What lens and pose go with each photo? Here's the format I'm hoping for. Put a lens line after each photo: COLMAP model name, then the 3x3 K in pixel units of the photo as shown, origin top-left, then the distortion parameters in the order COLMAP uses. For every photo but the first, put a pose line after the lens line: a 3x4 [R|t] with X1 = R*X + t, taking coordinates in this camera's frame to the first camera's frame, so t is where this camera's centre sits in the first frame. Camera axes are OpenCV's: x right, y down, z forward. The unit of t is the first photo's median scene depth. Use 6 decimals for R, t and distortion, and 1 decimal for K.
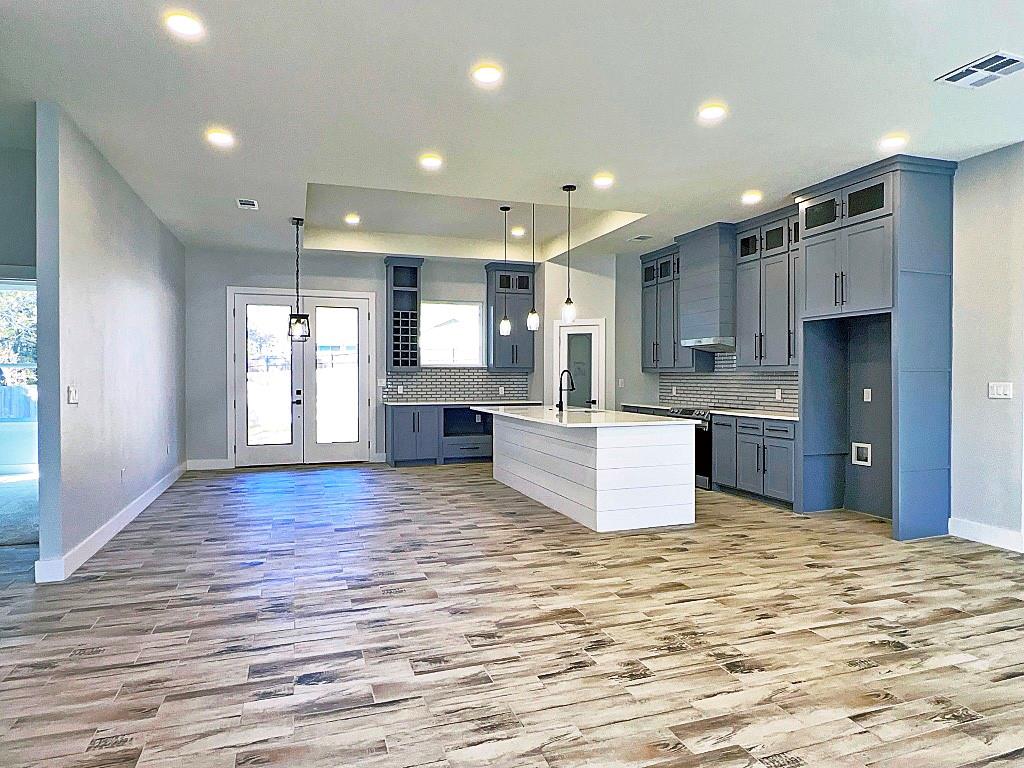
lens RADIAL K [[620.6, 0, 512.0], [0, 620.6, 384.0], [0, 0, 1]] dist [-0.002729, -0.001931]
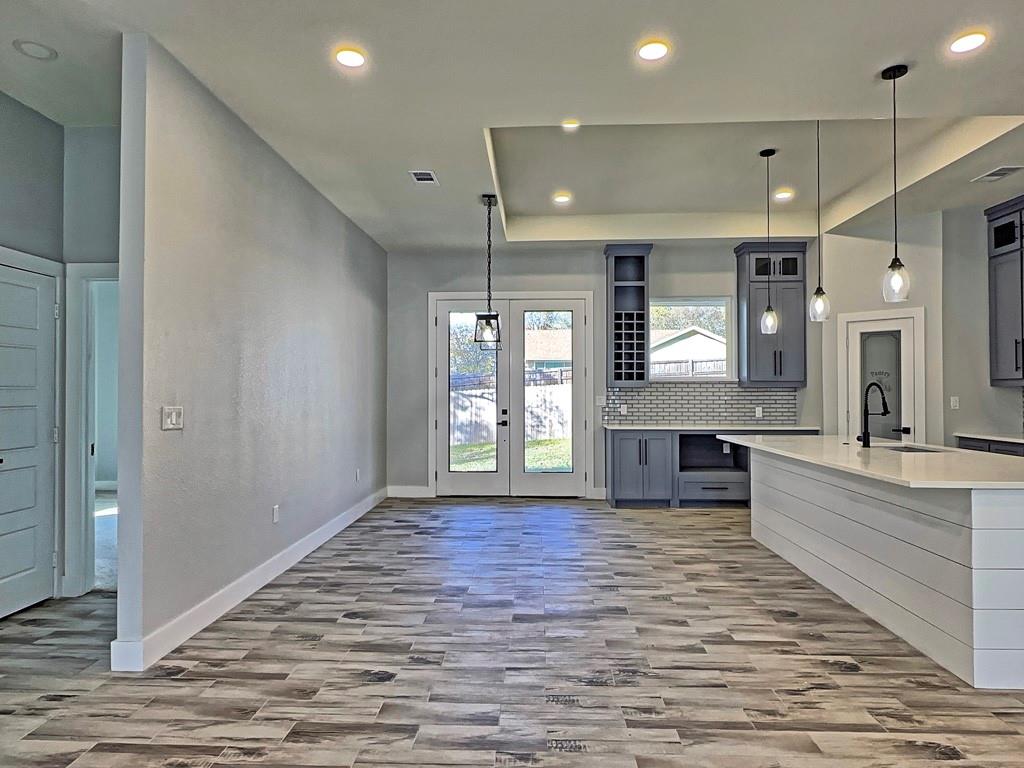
lens RADIAL K [[620.6, 0, 512.0], [0, 620.6, 384.0], [0, 0, 1]] dist [-0.002729, -0.001931]
pose [[0.929439, -0.006457, -0.368919, -0.019989], [-0.003538, 0.999645, -0.026410, -0.002682], [0.368959, 0.025851, 0.929086, 0.219638]]
